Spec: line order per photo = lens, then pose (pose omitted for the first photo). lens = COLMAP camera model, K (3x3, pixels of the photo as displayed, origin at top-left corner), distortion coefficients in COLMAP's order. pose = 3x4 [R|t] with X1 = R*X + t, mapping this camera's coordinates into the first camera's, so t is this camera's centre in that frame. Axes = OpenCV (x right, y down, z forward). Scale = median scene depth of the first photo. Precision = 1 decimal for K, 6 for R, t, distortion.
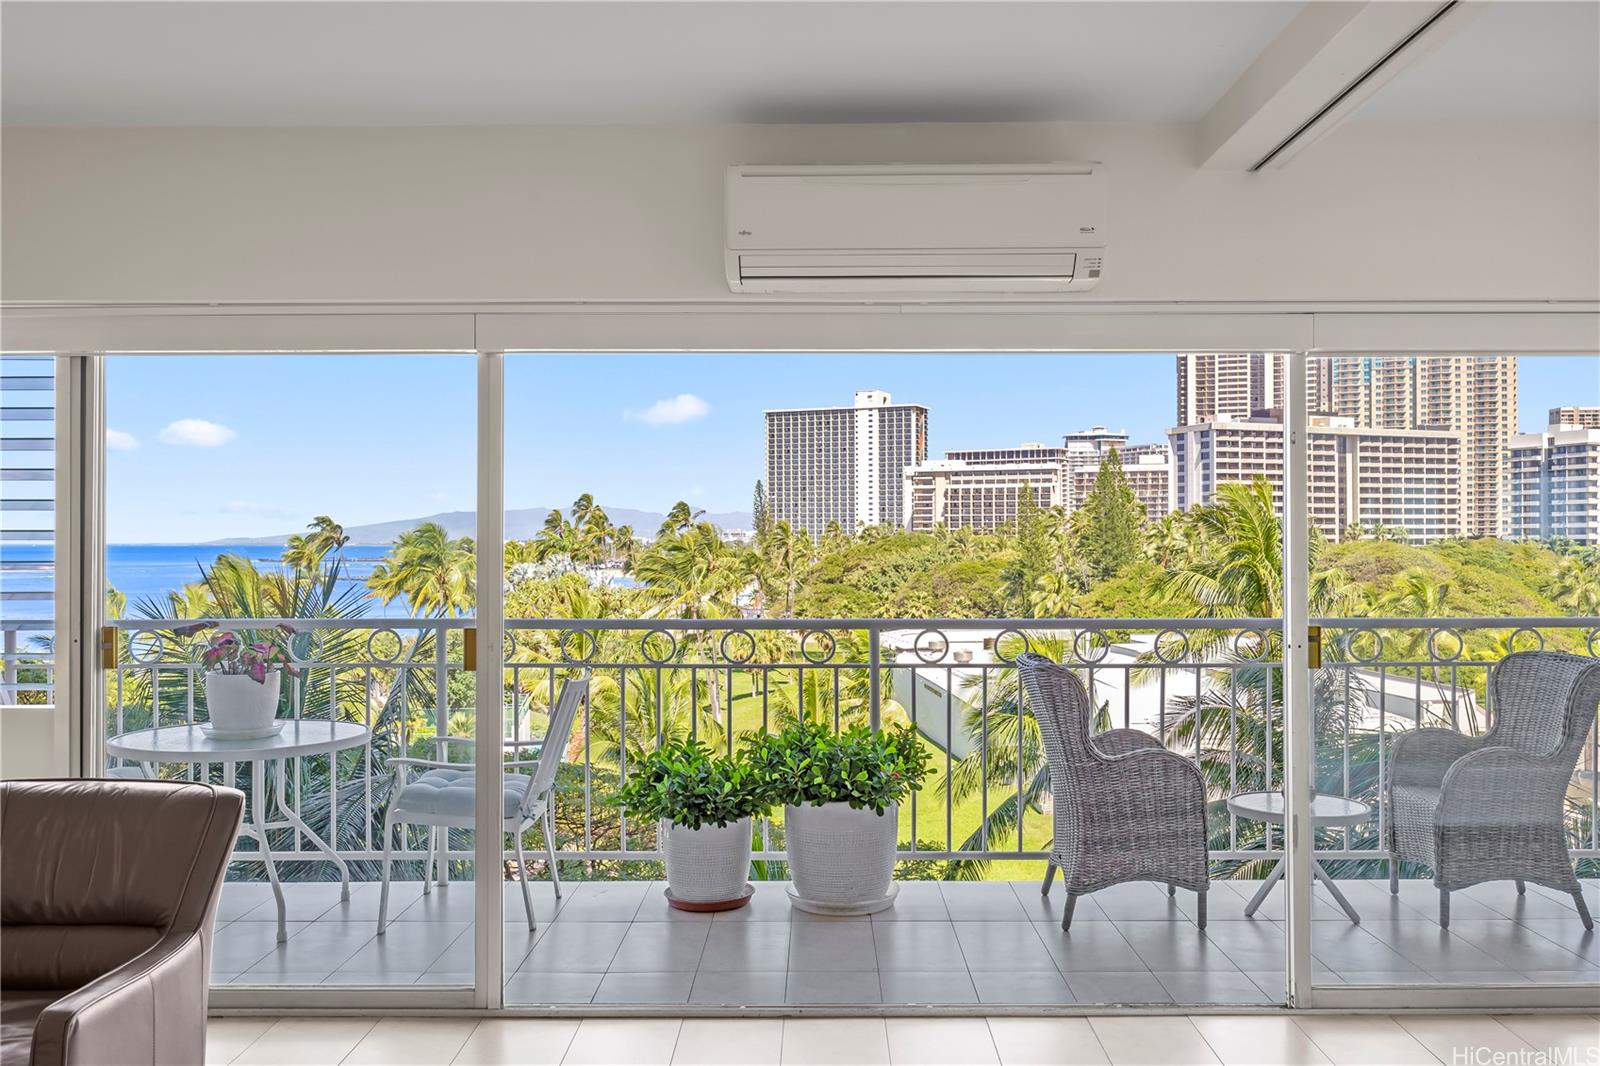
lens RADIAL K [[1290.1, 0, 800.0], [0, 1290.1, 533.0], [0, 0, 1]] dist [0.002891, -0.003334]
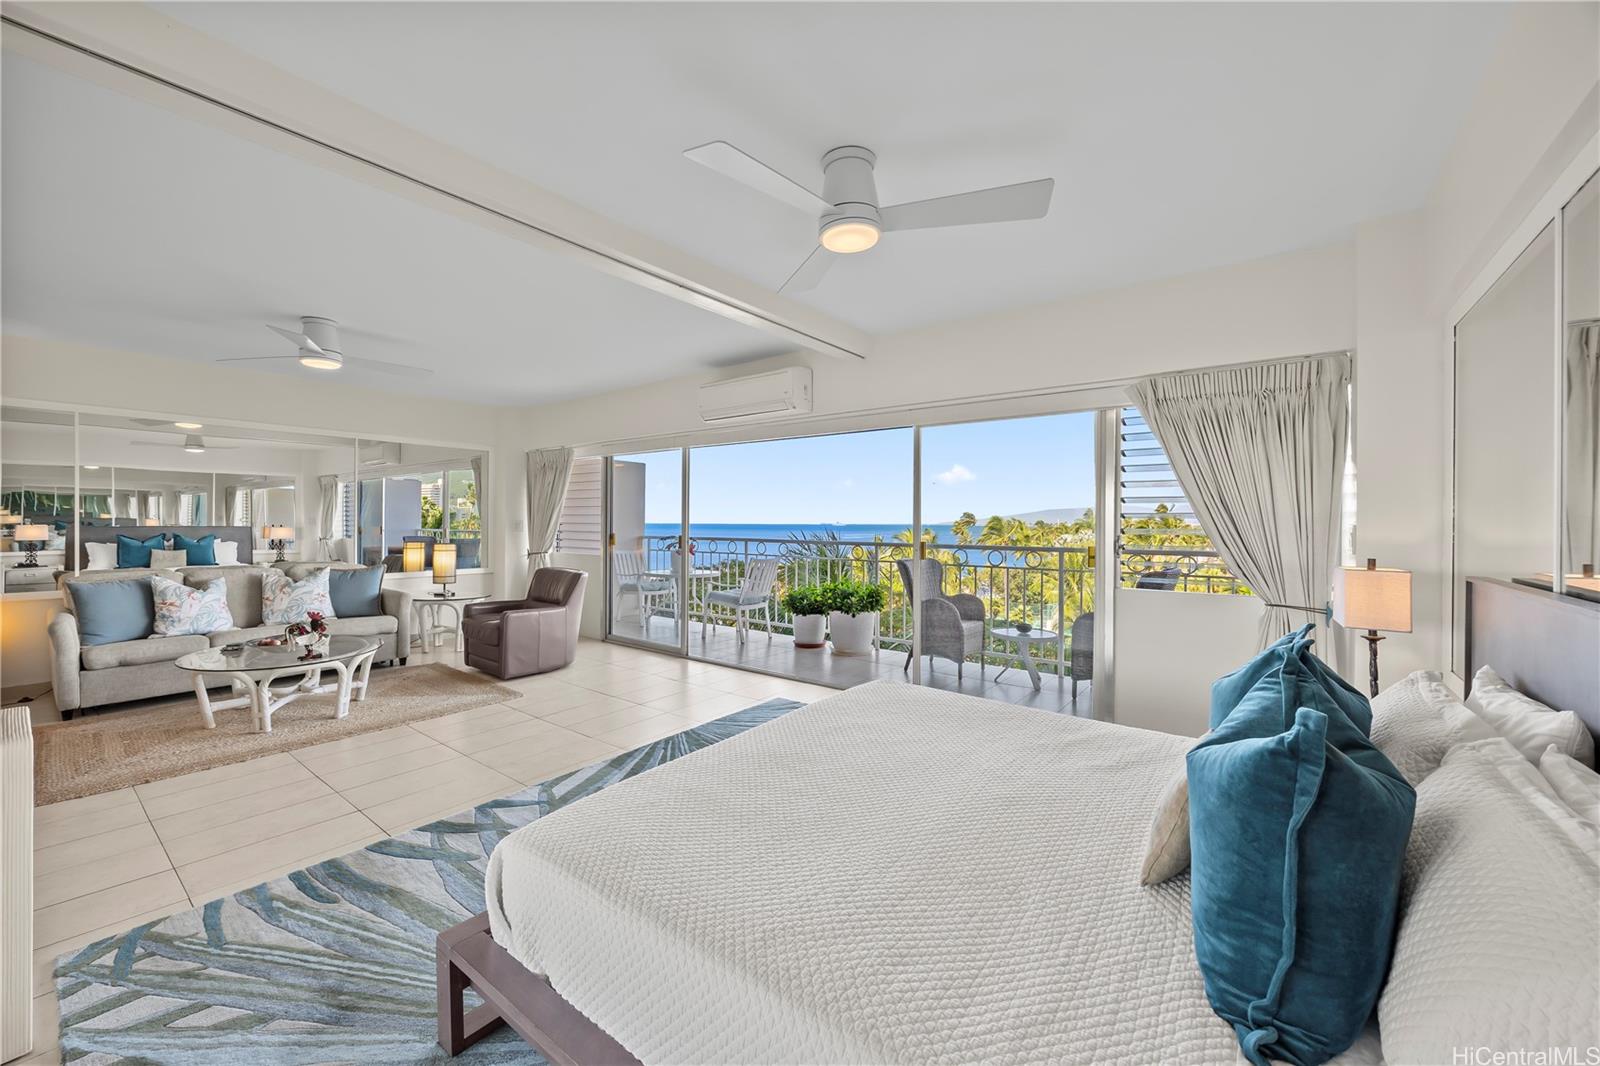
lens RADIAL K [[610.8, 0, 800.5], [0, 610.8, 525.7], [0, 0, 1]] dist [-0.003224, -0.000284]
pose [[0.795042, 0.008055, -0.606501, 0.687979], [-0.002518, 0.999947, 0.009979, 0.027304], [0.606549, -0.006406, 0.795020, -0.010549]]
